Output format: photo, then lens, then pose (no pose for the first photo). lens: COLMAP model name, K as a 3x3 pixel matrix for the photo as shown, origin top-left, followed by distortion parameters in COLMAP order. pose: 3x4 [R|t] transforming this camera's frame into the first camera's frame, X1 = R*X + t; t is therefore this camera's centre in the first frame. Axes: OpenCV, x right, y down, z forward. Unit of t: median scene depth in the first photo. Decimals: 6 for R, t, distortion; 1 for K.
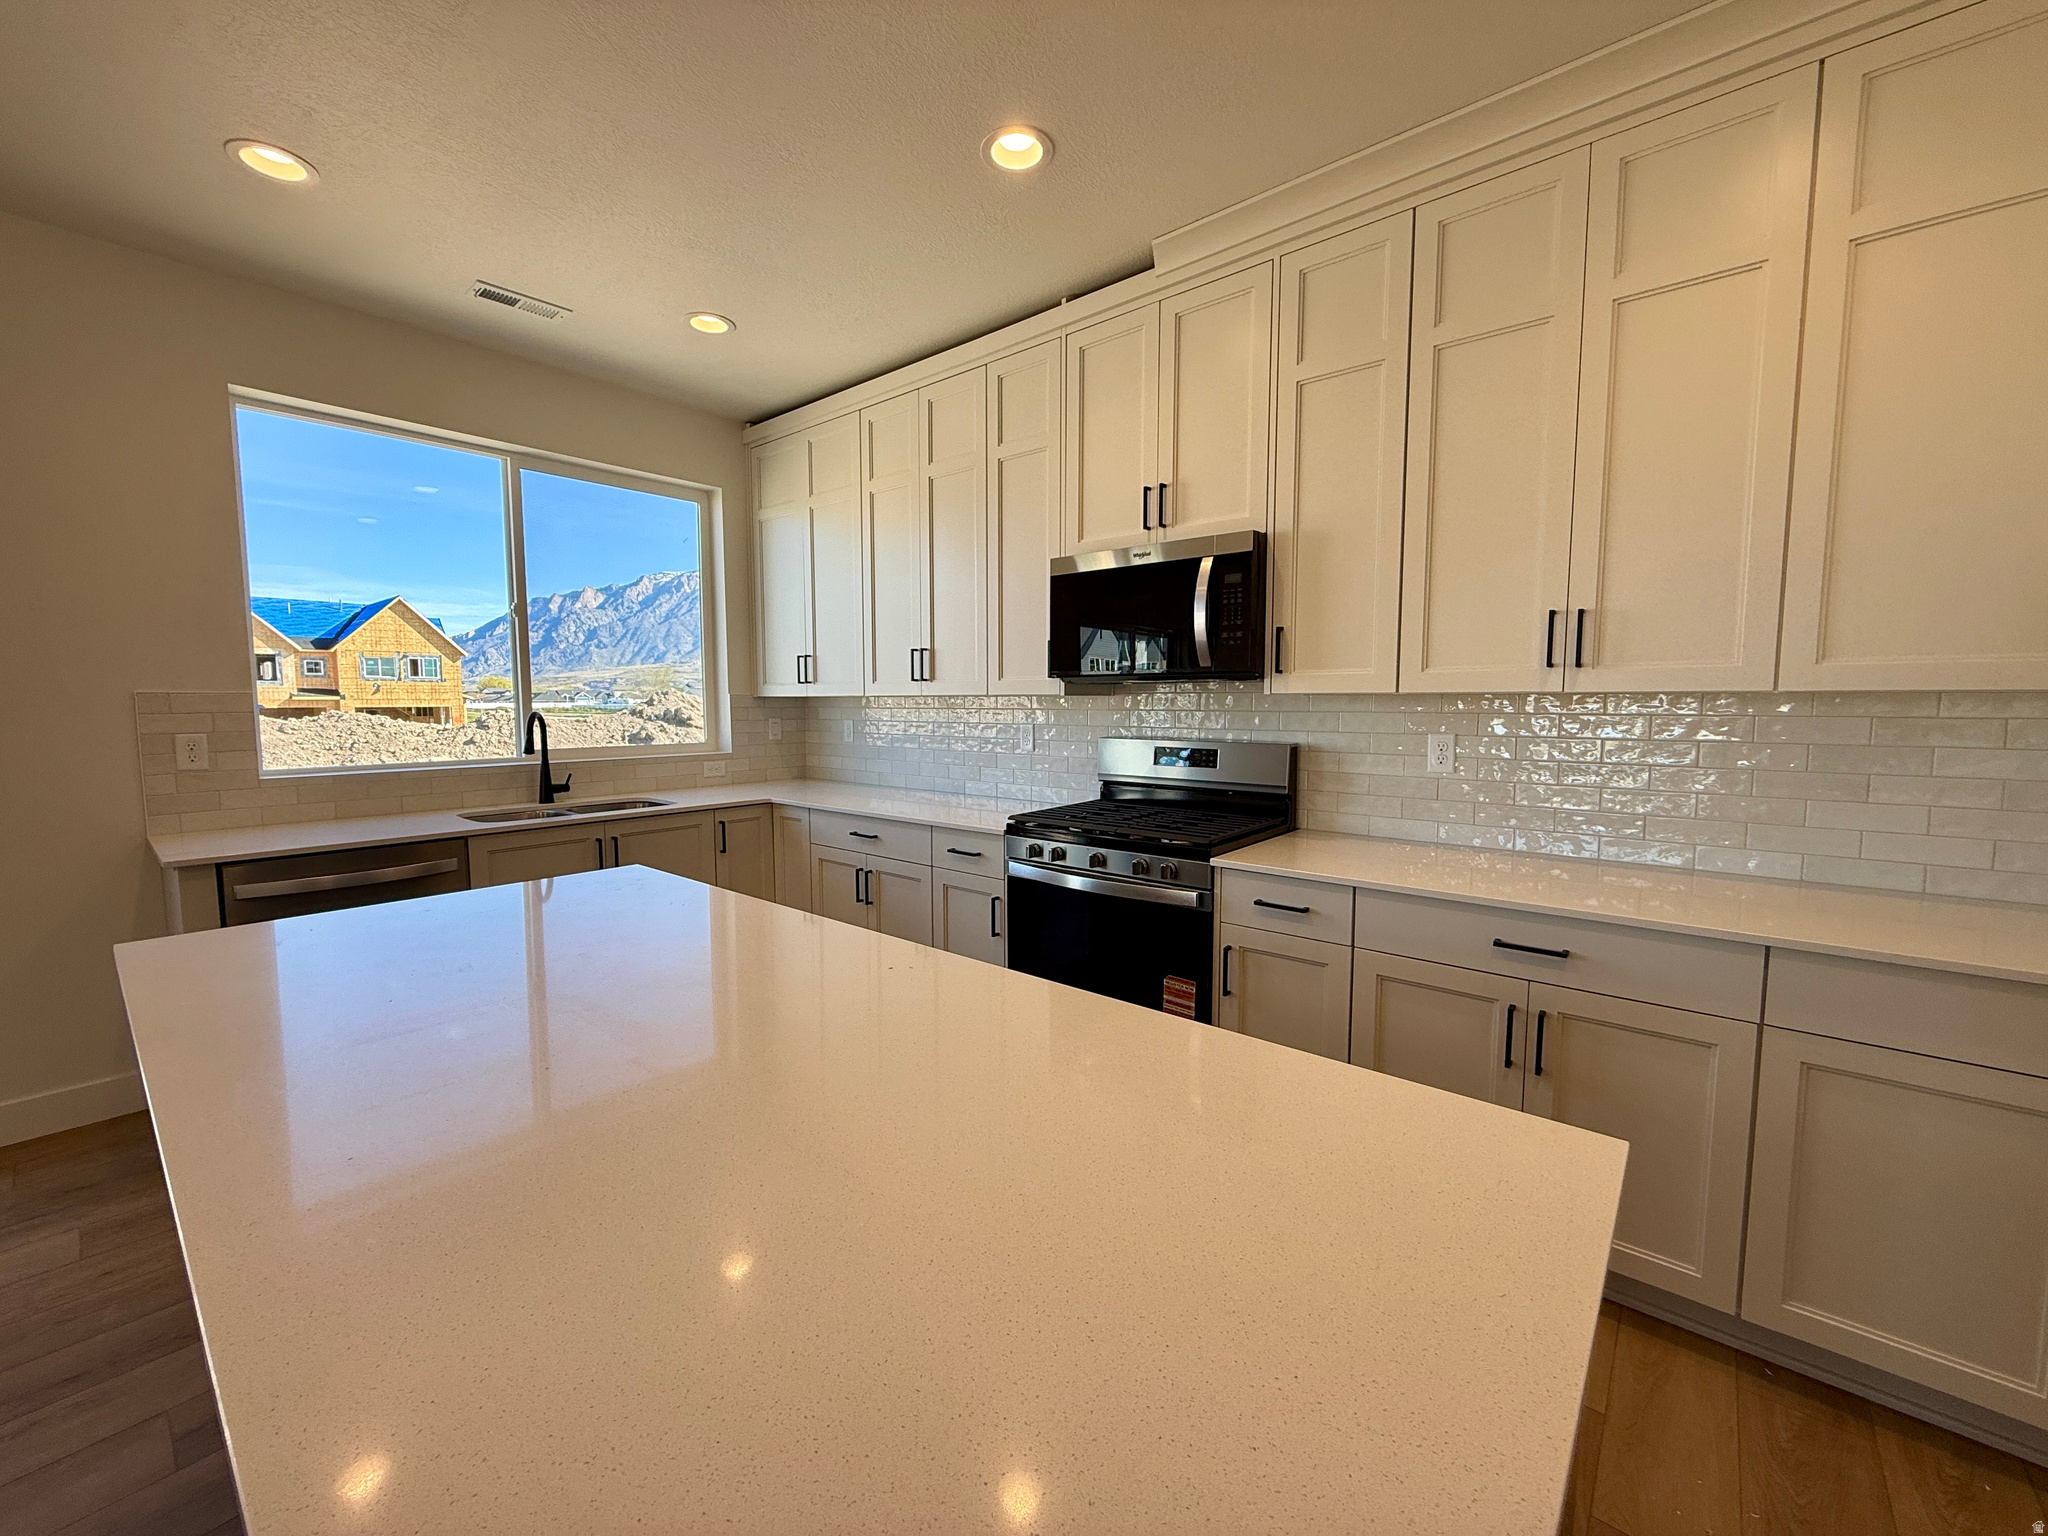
lens RADIAL K [[816.6, 0, 1024.0], [0, 816.6, 768.0], [0, 0, 1]] dist [0.002284, 0.000130]
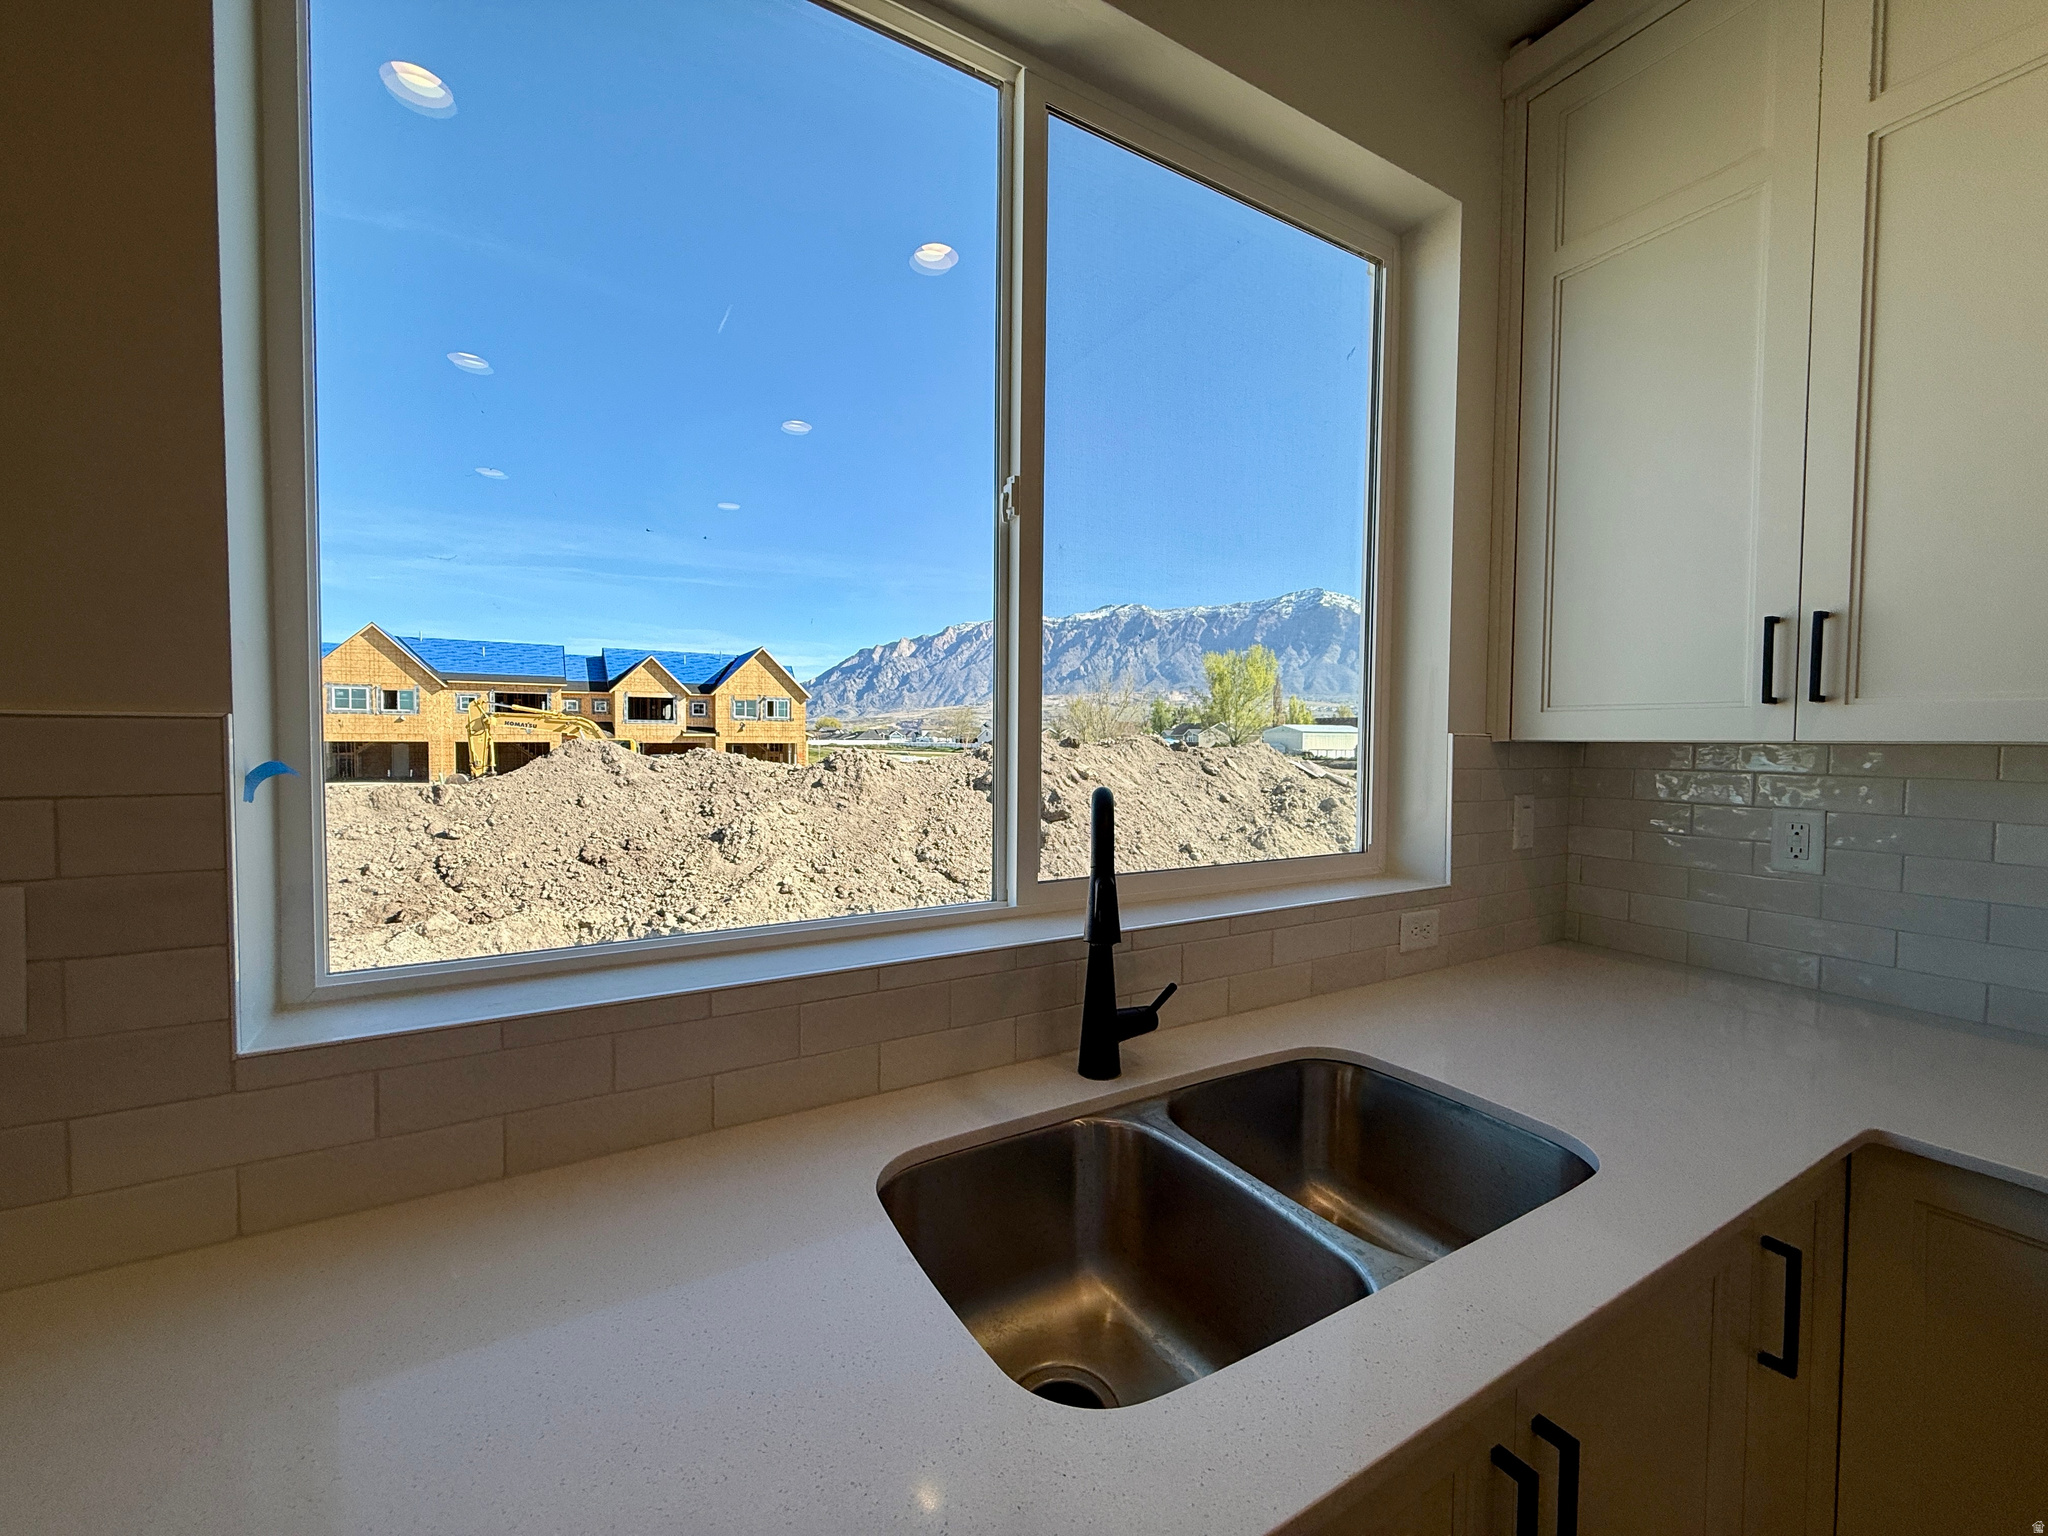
lens RADIAL K [[816.6, 0, 1024.0], [0, 816.6, 768.0], [0, 0, 1]] dist [0.002284, 0.000130]
pose [[0.943771, 0.020349, -0.329972, -0.165735], [-0.036645, 0.998393, -0.043239, -0.019550], [0.328561, 0.052899, 0.943000, 0.222771]]
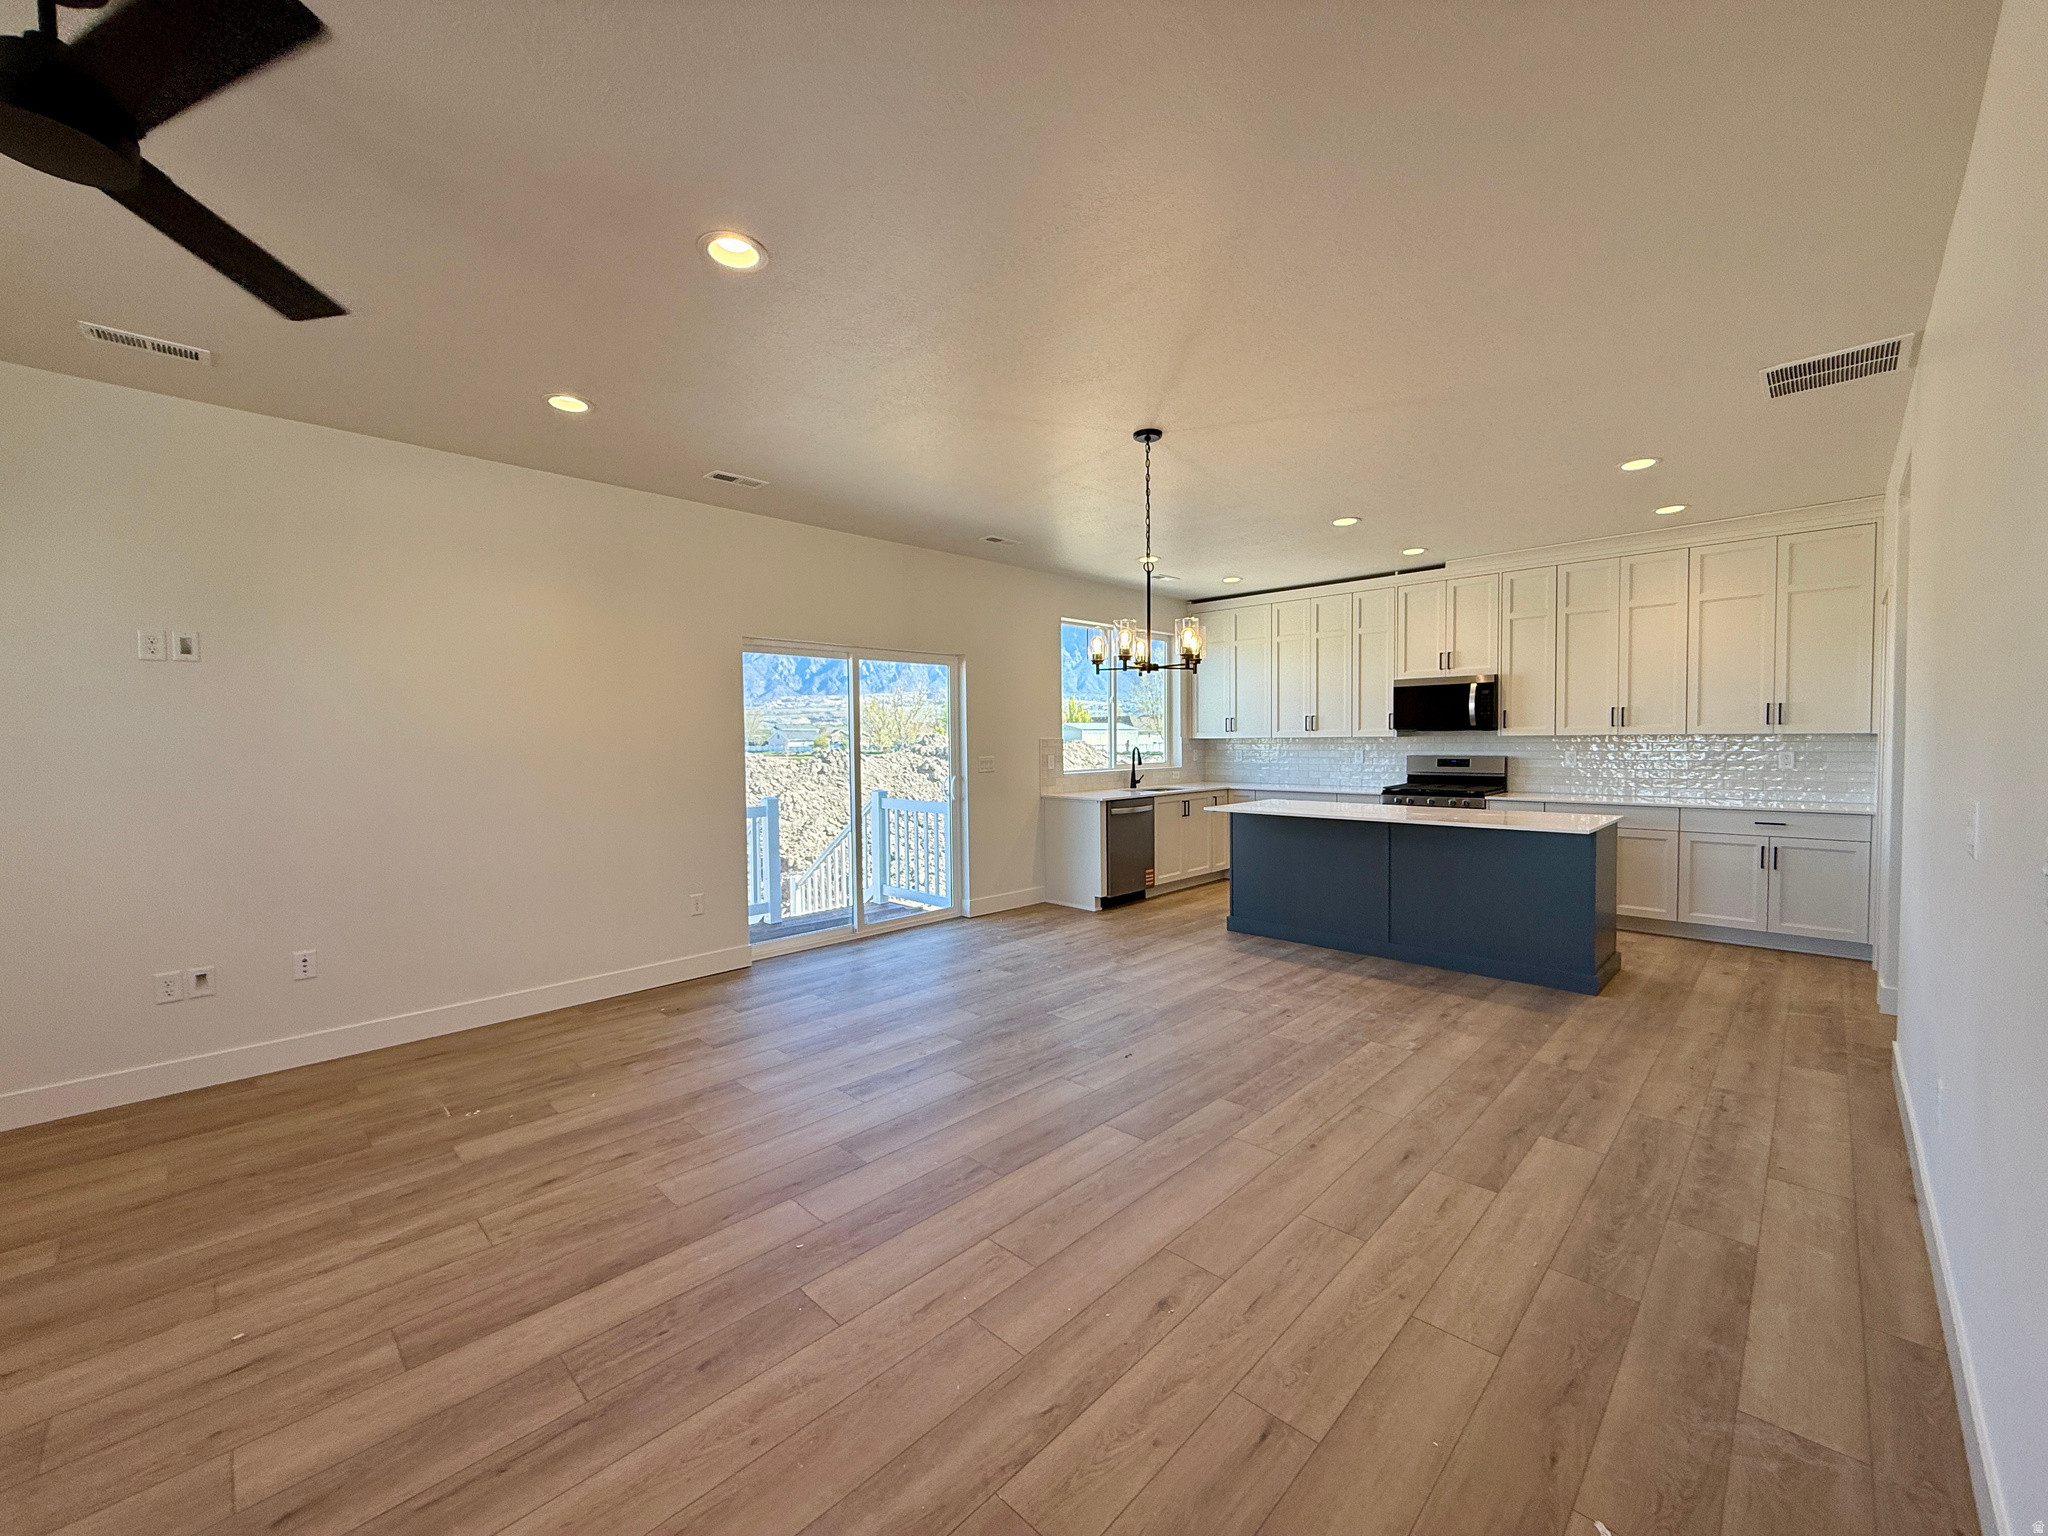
lens RADIAL K [[816.6, 0, 1024.0], [0, 816.6, 768.0], [0, 0, 1]] dist [0.002284, 0.000130]
pose [[0.997295, -0.006241, -0.073241, -0.232547], [0.002771, 0.998873, -0.047392, 0.029535], [0.073455, 0.047061, 0.996188, -0.385490]]
